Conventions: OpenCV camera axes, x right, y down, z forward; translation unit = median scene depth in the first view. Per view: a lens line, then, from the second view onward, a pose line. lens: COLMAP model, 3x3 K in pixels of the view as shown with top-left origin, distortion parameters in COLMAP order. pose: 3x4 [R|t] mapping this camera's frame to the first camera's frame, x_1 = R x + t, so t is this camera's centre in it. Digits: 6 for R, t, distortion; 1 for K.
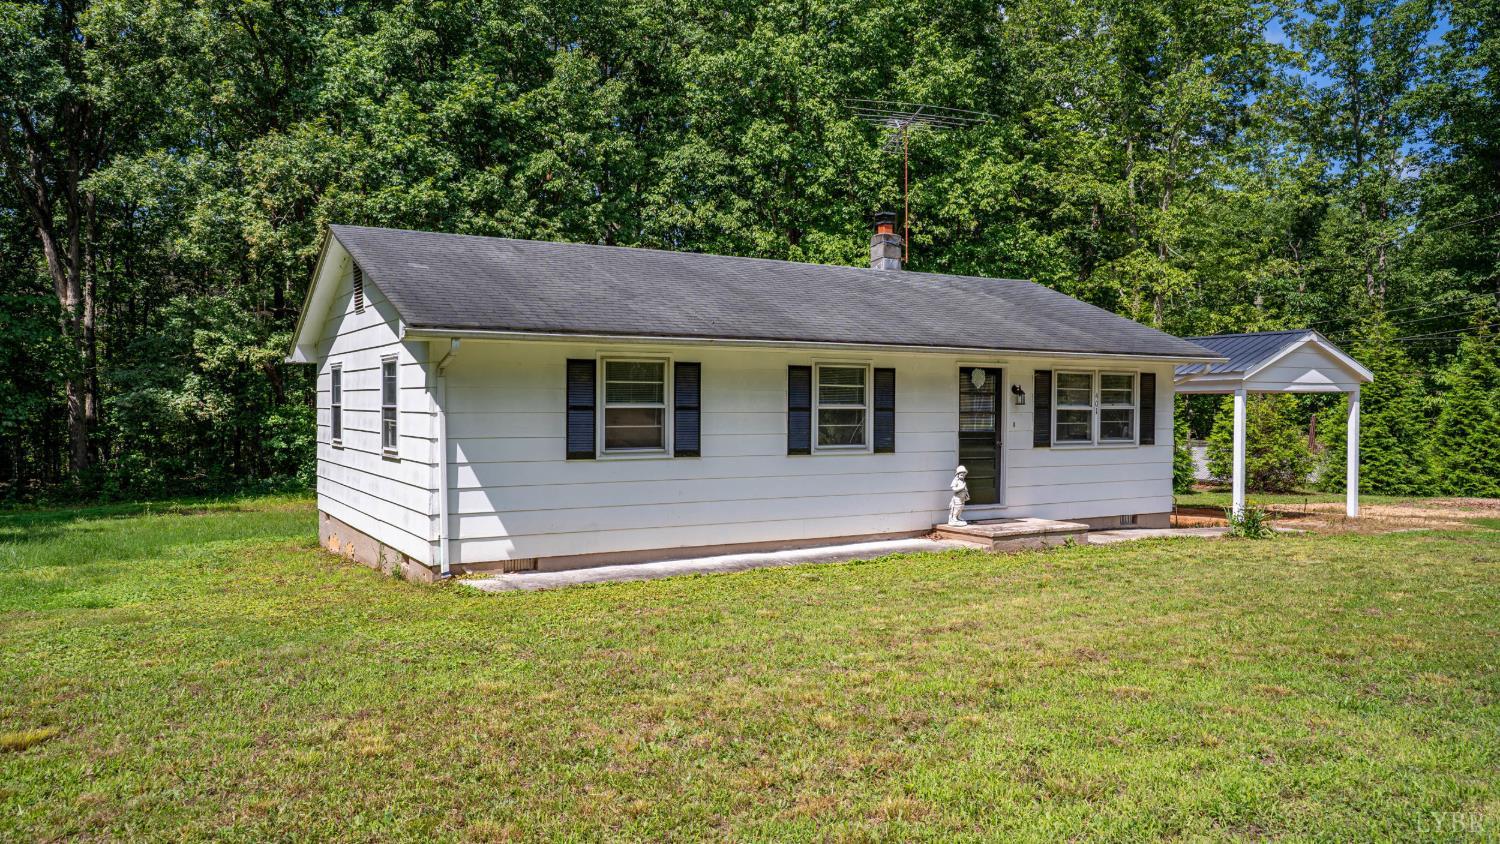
lens RADIAL K [[1086.8, 0, 743.4], [0, 1086.8, 407.2], [0, 0, 1]] dist [-0.011346, 0.049952]
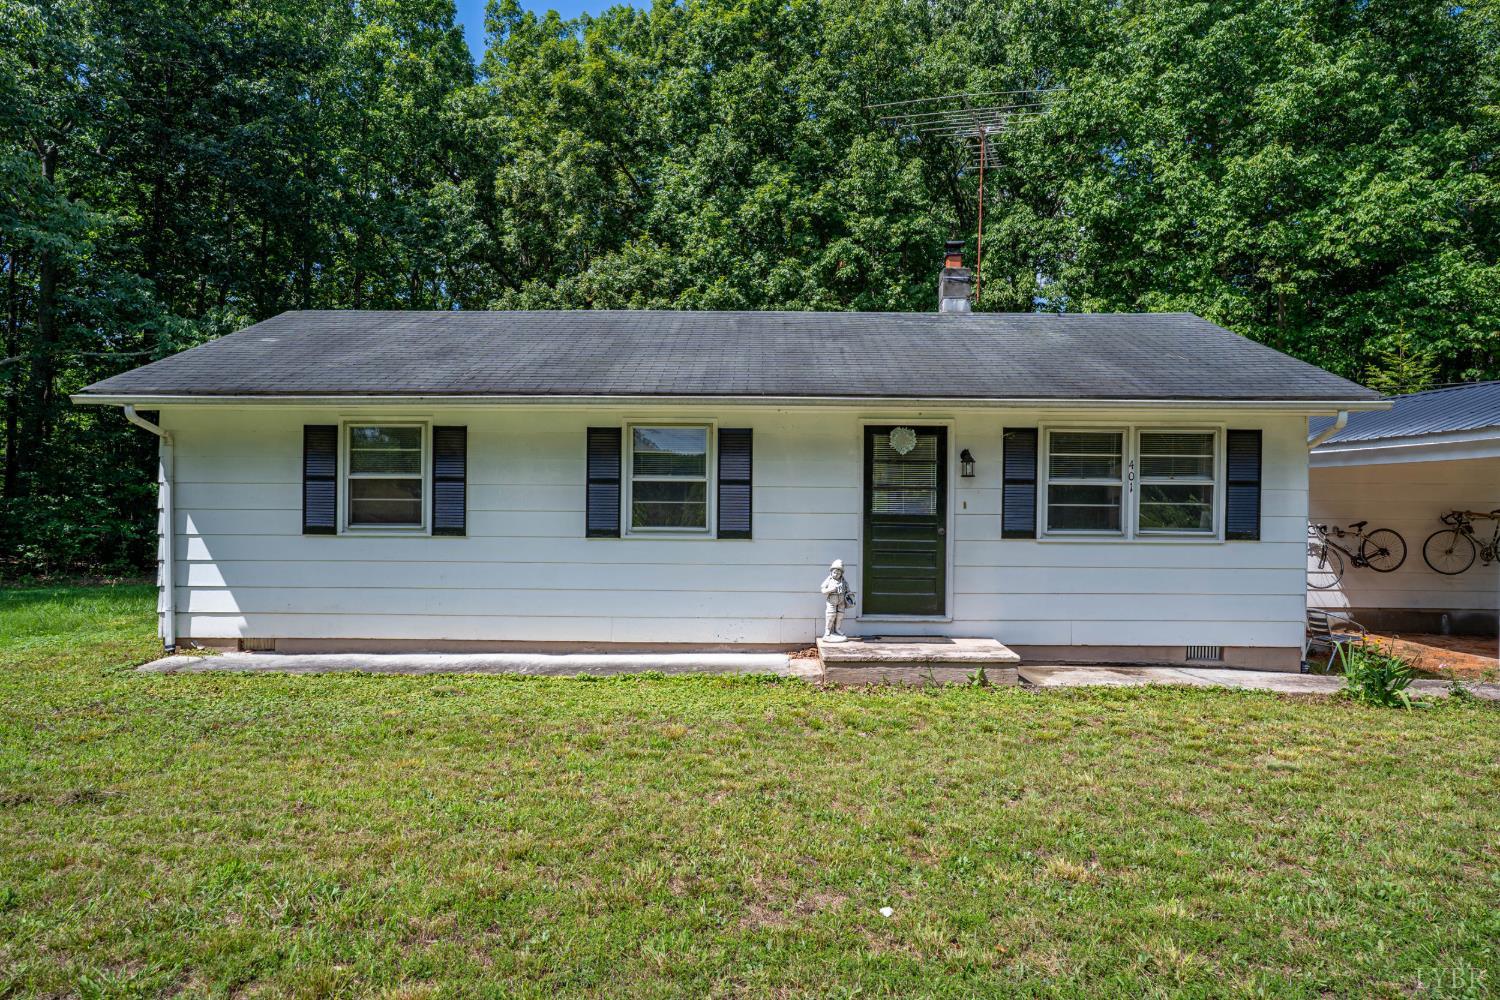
lens RADIAL K [[953.8, 0, 751.1], [0, 953.8, 500.0], [0, 0, 1]] dist [-0.013554, 0.021708]
pose [[0.854856, 0.008289, -0.518799, 0.423373], [-0.005515, 0.999961, 0.006889, 0.008322], [0.518836, -0.003028, 0.854869, 0.368742]]
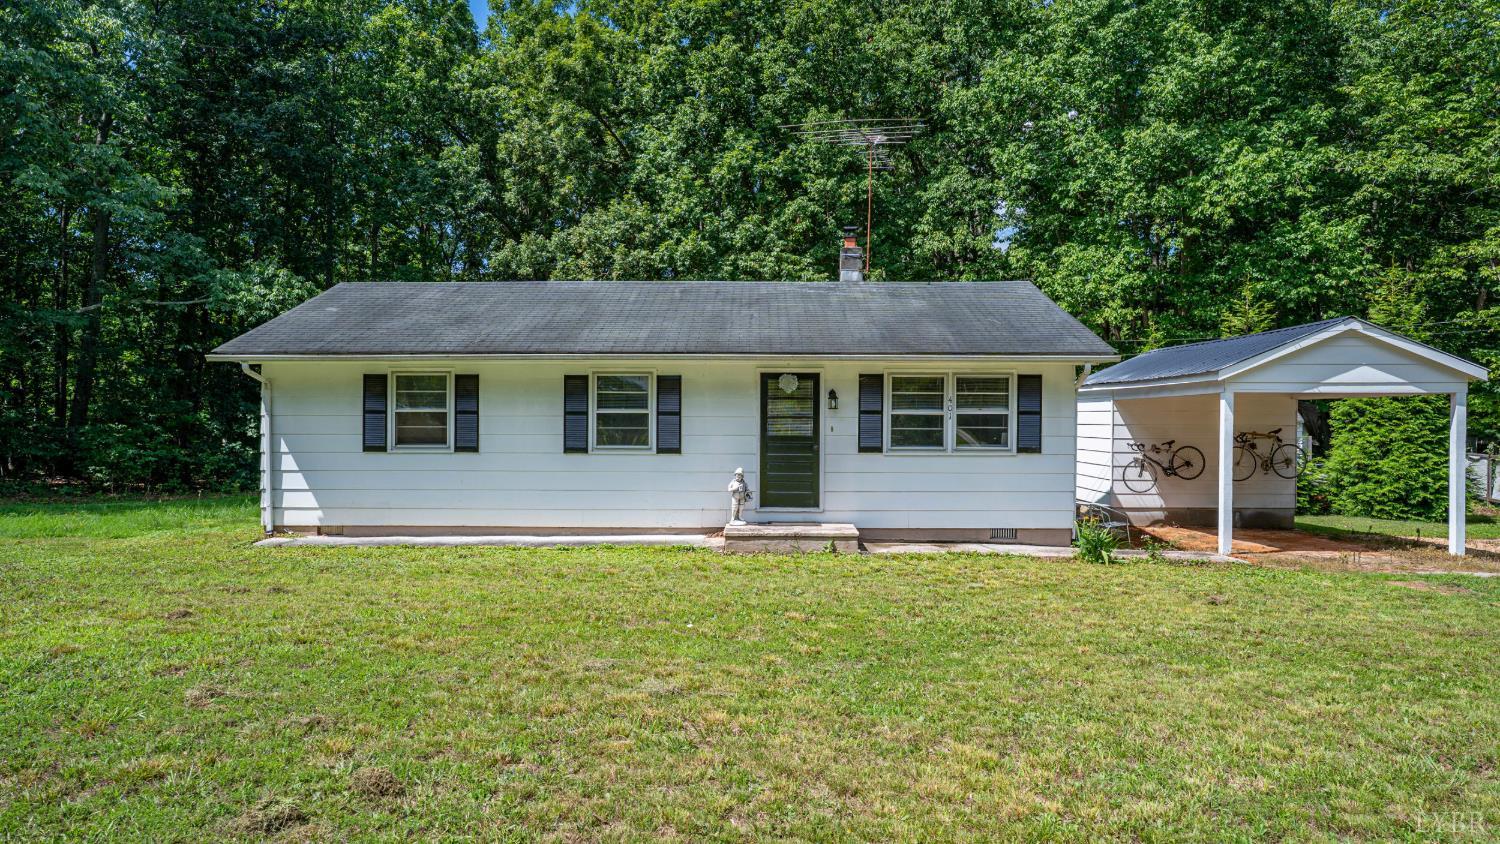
lens RADIAL K [[933.3, 0, 748.0], [0, 933.3, 428.3], [0, 0, 1]] dist [-0.024150, 0.019876]
pose [[0.854720, 0.006687, -0.519046, 0.587719], [-0.001466, 0.999944, 0.010468, 0.005806], [0.519087, -0.008186, 0.854682, 0.210503]]
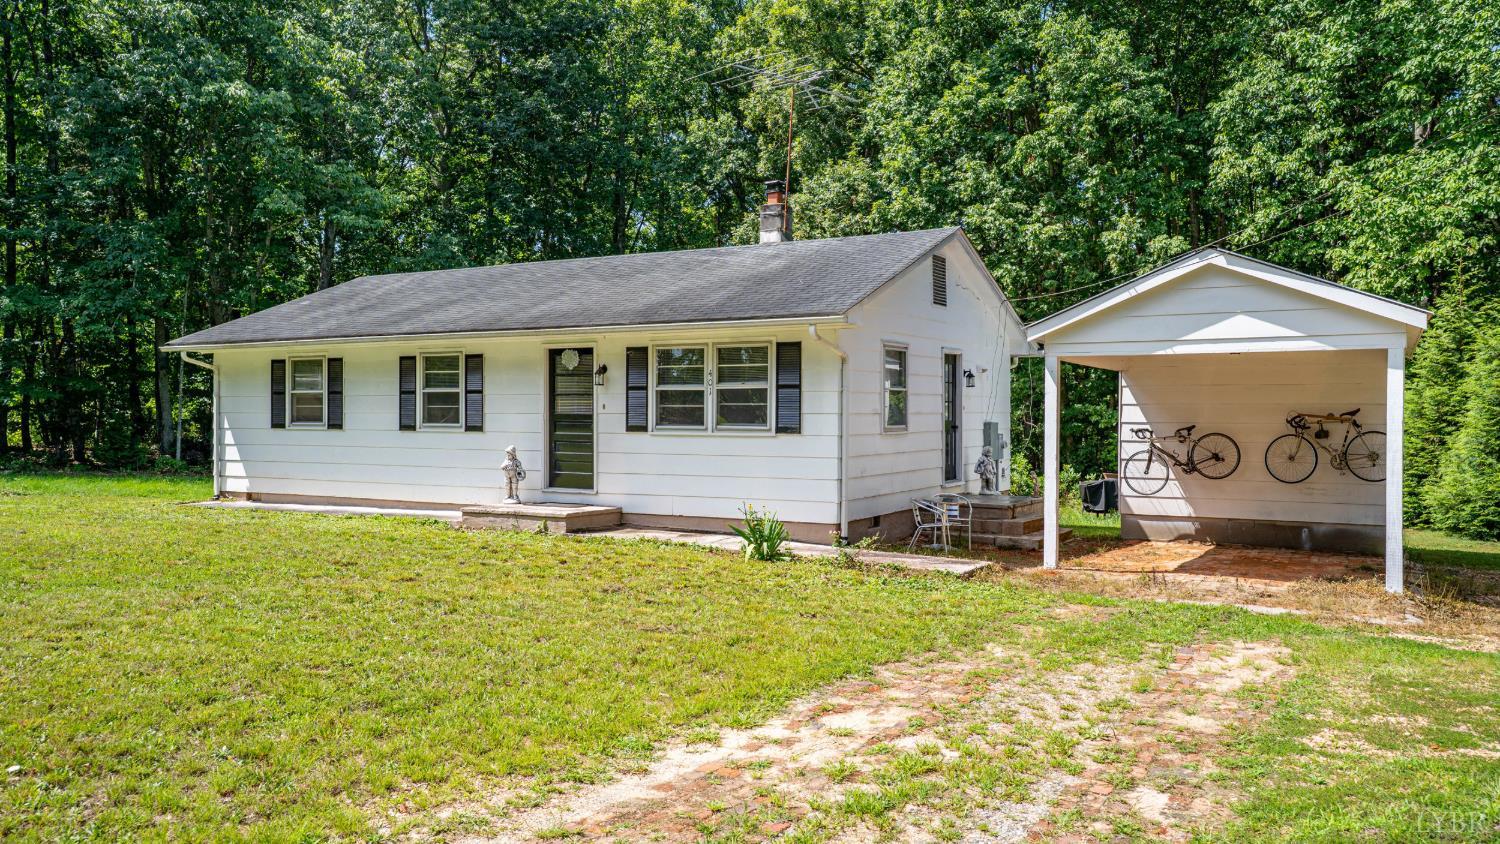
lens RADIAL K [[1122.9, 0, 762.0], [0, 1122.9, 419.5], [0, 0, 1]] dist [0.006130, 0.010691]
pose [[0.508802, 0.004479, -0.860872, 1.084755], [-0.000289, 0.999987, 0.005033, 0.020706], [0.860883, -0.002312, 0.508797, 0.580073]]
